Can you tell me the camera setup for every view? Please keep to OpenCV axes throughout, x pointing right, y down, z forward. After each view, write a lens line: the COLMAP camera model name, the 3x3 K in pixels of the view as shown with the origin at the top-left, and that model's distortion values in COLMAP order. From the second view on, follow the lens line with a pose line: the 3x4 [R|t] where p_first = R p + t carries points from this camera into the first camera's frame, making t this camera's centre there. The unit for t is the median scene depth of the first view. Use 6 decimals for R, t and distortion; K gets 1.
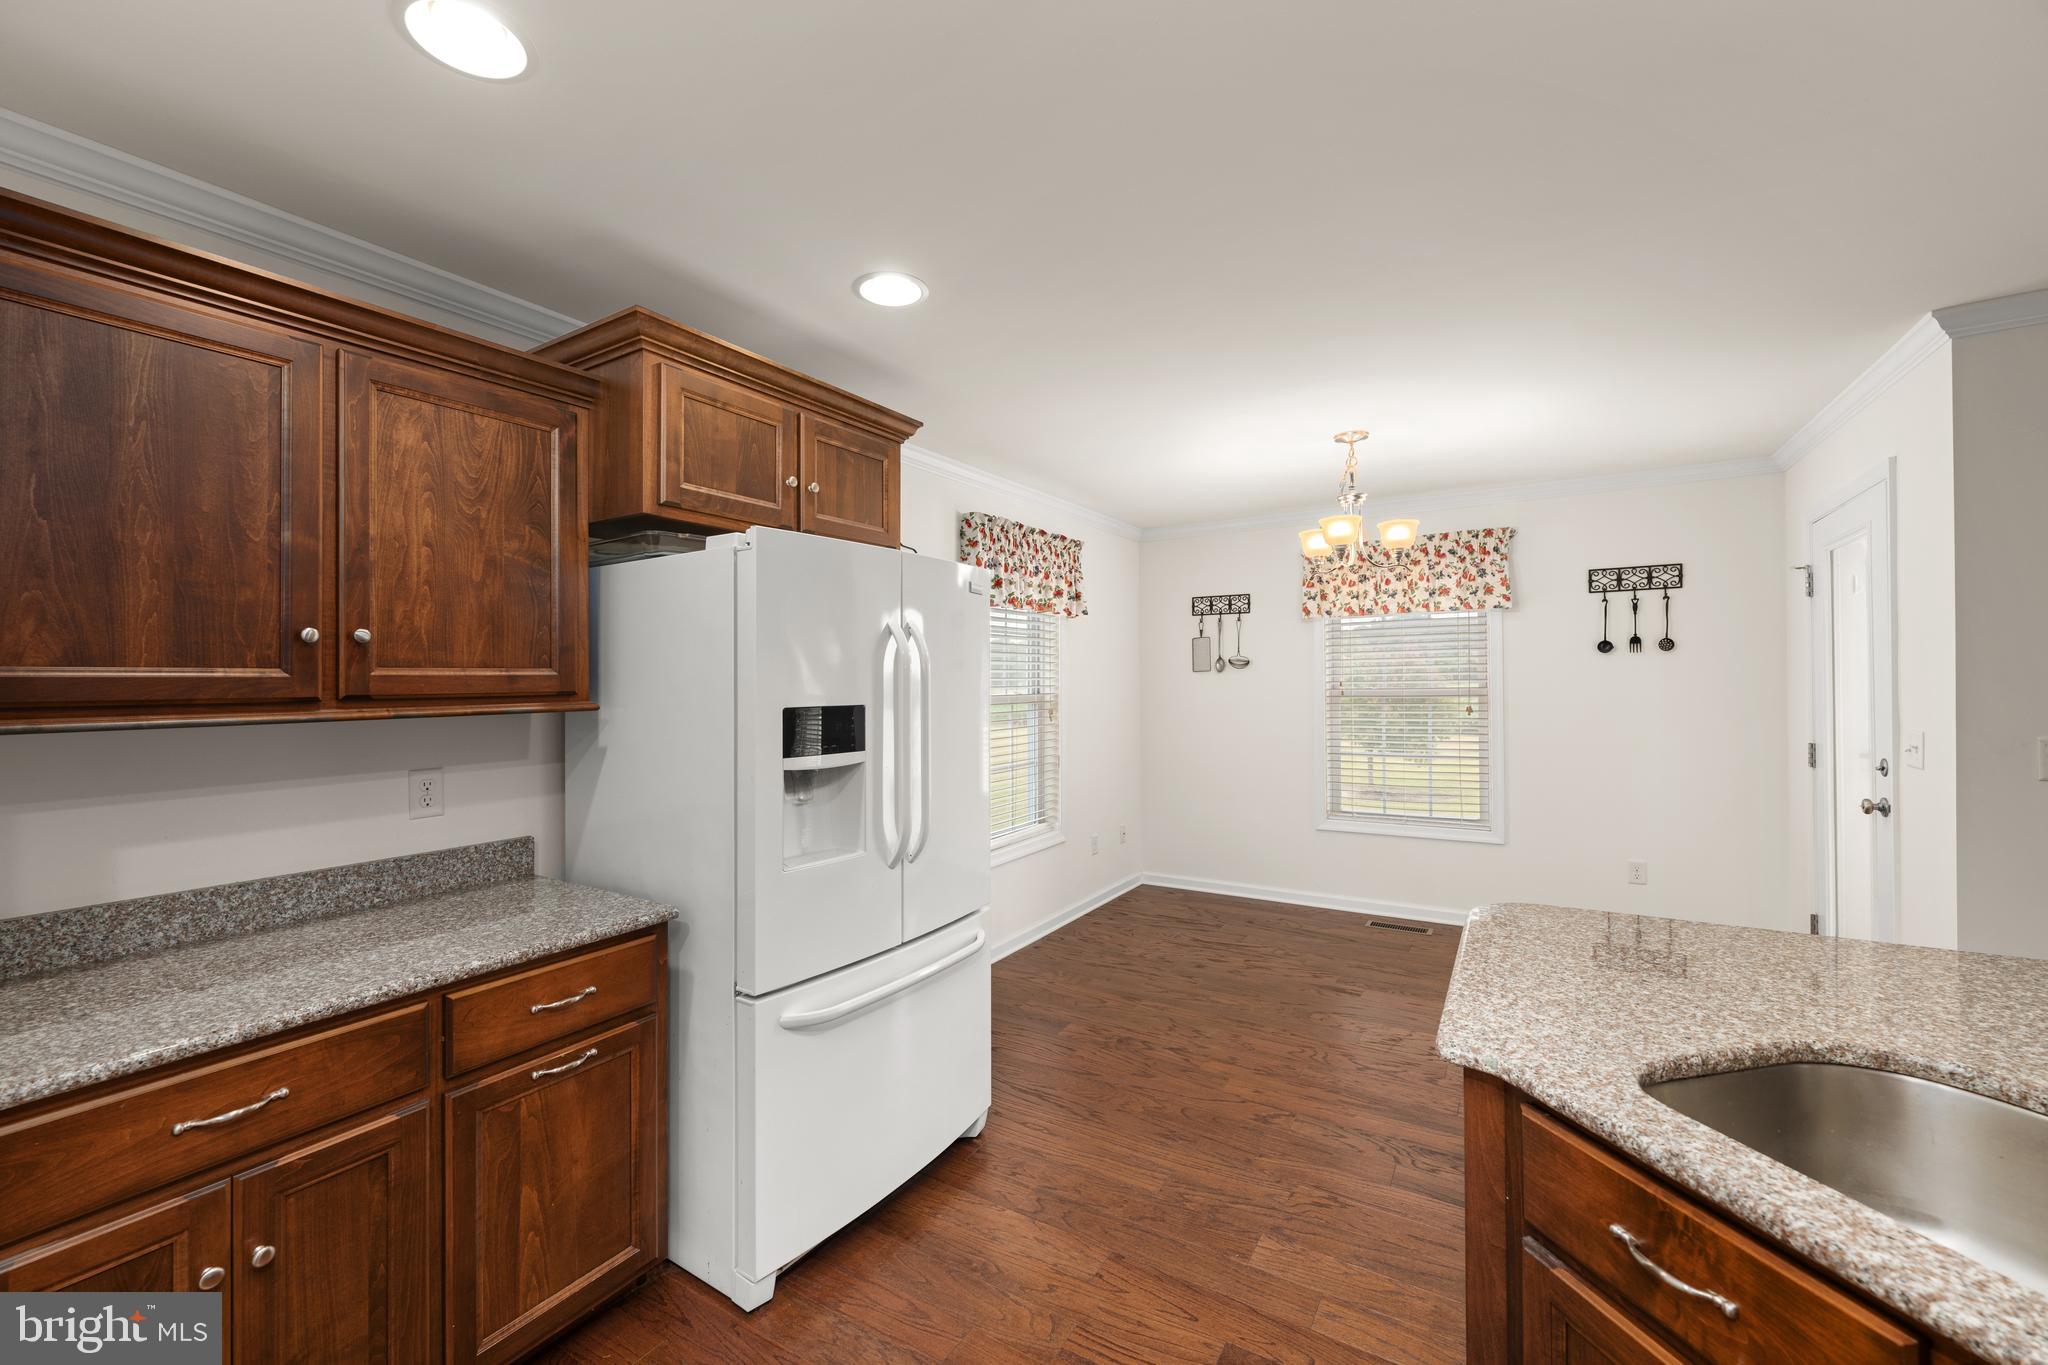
lens RADIAL K [[835.7, 0, 984.7], [0, 835.7, 683.0], [0, 0, 1]] dist [-0.001859, -0.000353]
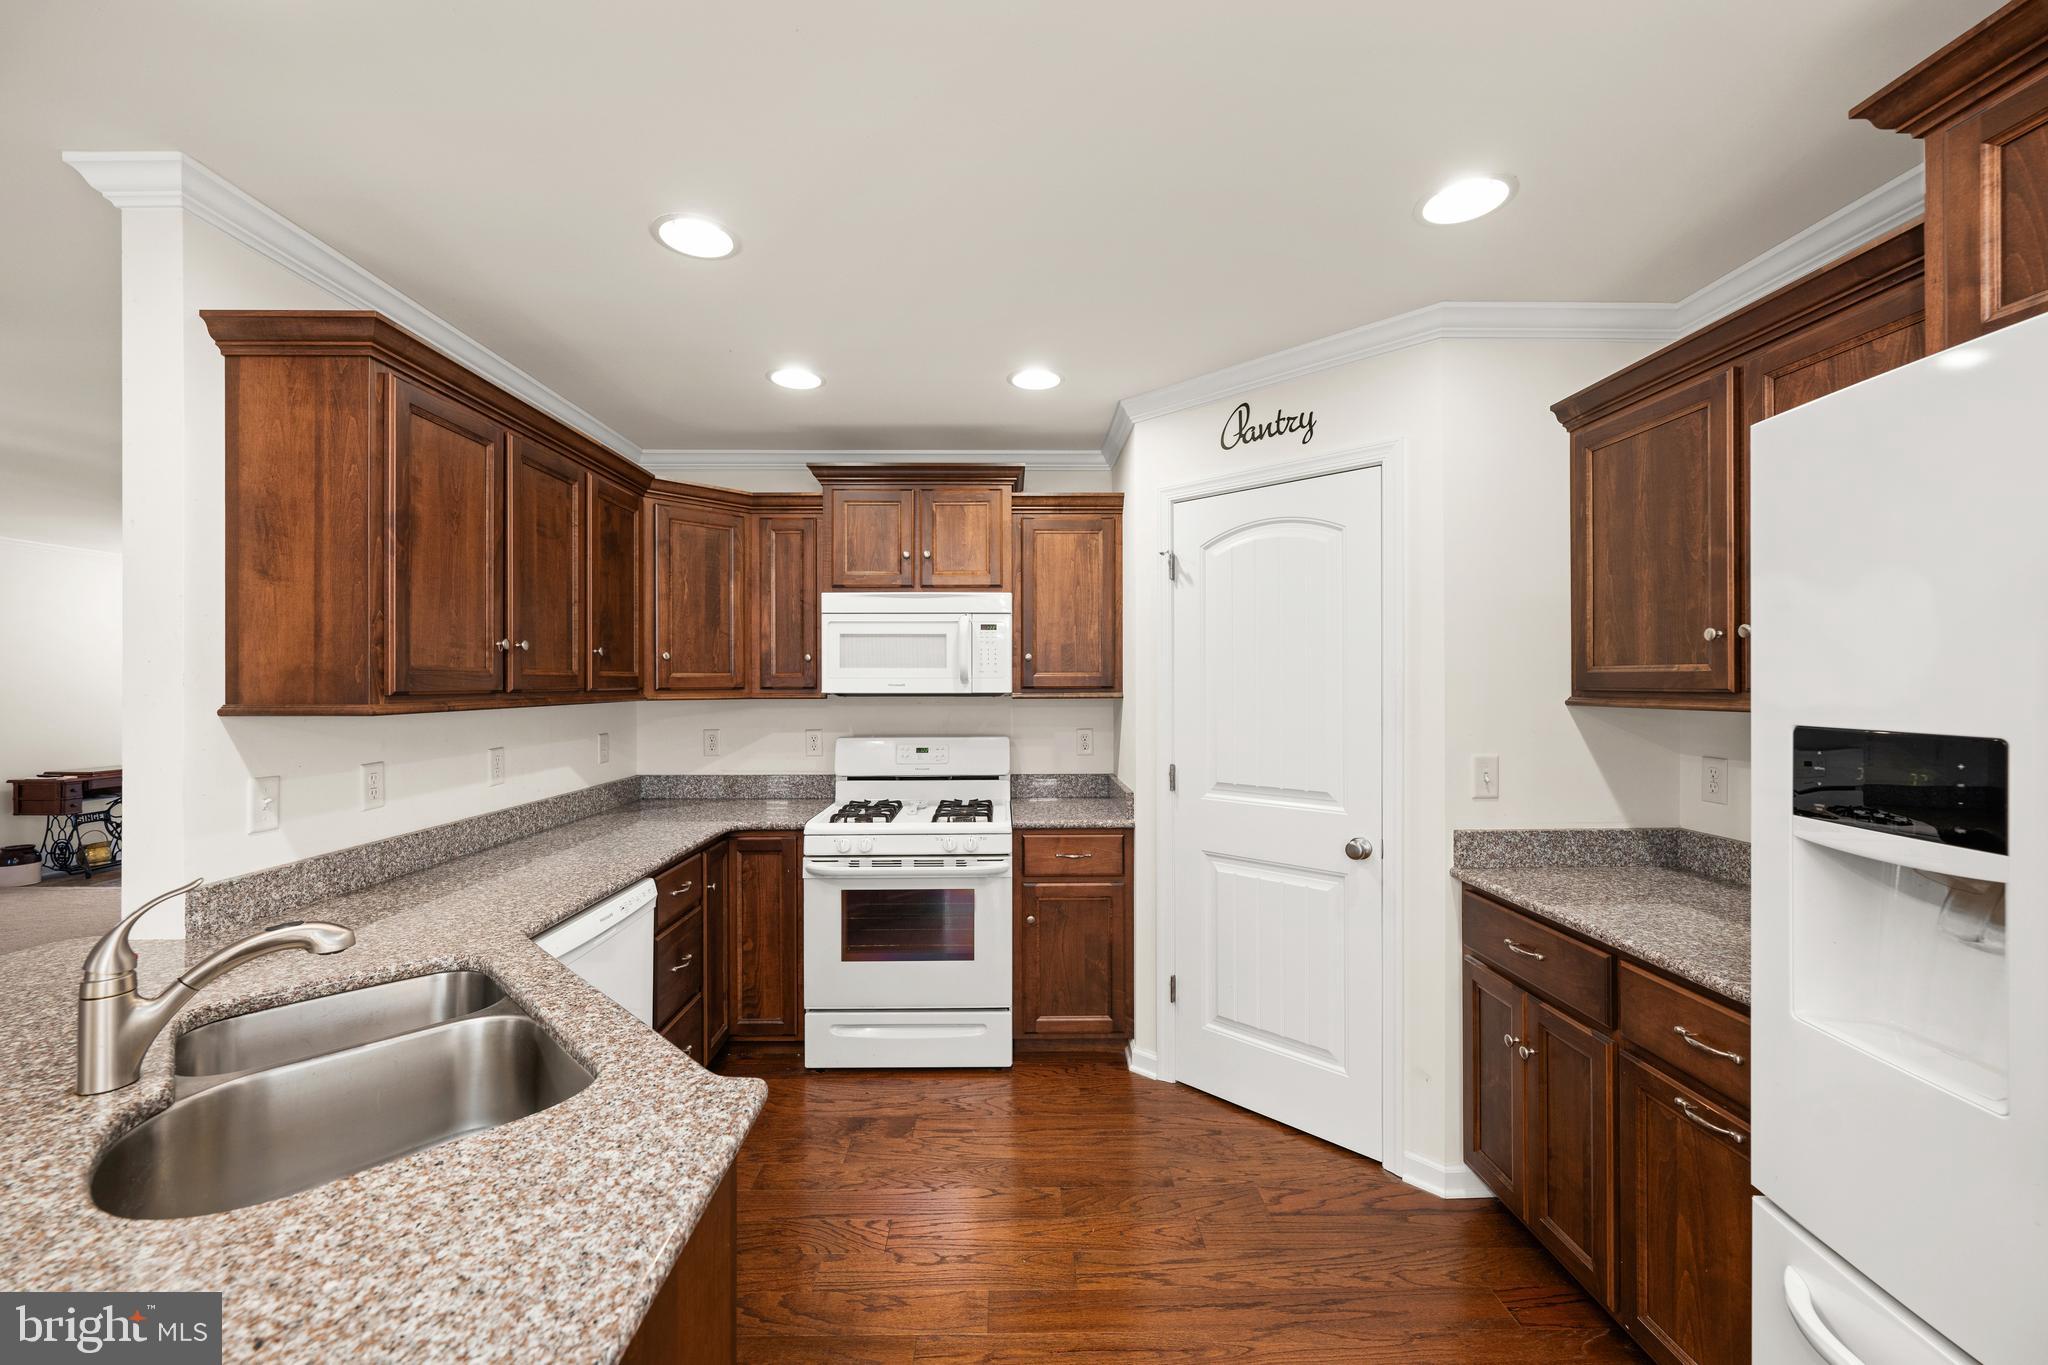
lens RADIAL K [[792.4, 0, 1015.2], [0, 792.4, 677.0], [0, 0, 1]] dist [0.000004, -0.000373]
pose [[-0.824605, 0.009545, -0.565628, 0.452854], [0.010215, 0.999946, 0.001981, -0.008321], [0.565616, -0.004144, -0.824658, 1.054888]]
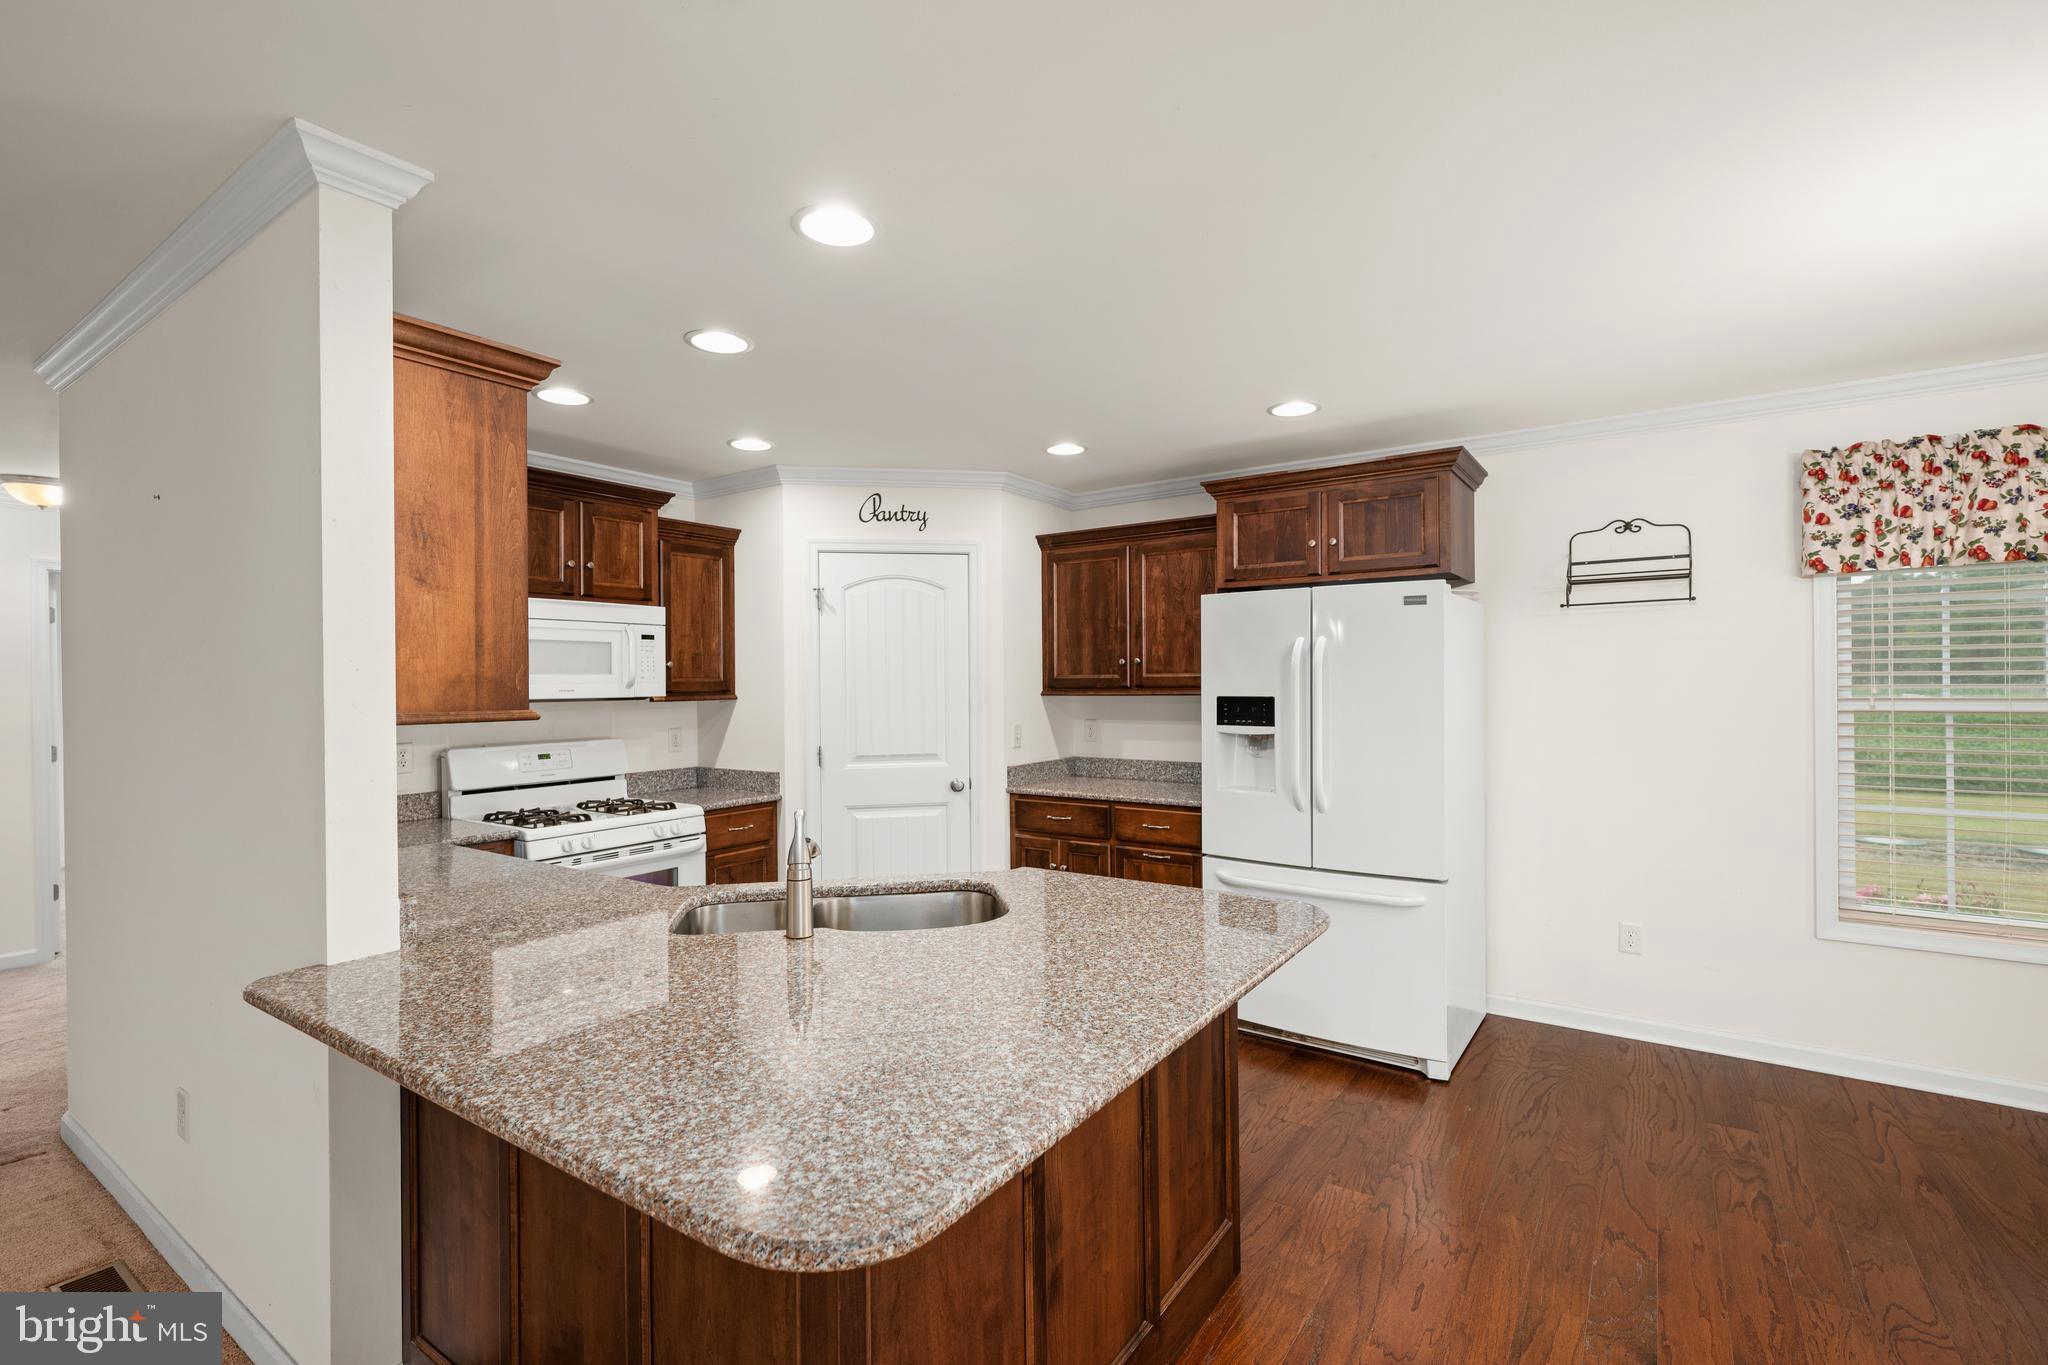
lens RADIAL K [[888.5, 0, 986.5], [0, 888.5, 685.0], [0, 0, 1]] dist [-0.000762, -0.000167]
pose [[-0.054844, 0.016271, -0.998362, 1.514316], [0.008091, 0.999842, 0.015850, -0.024659], [0.998462, -0.007208, -0.054967, 0.572143]]
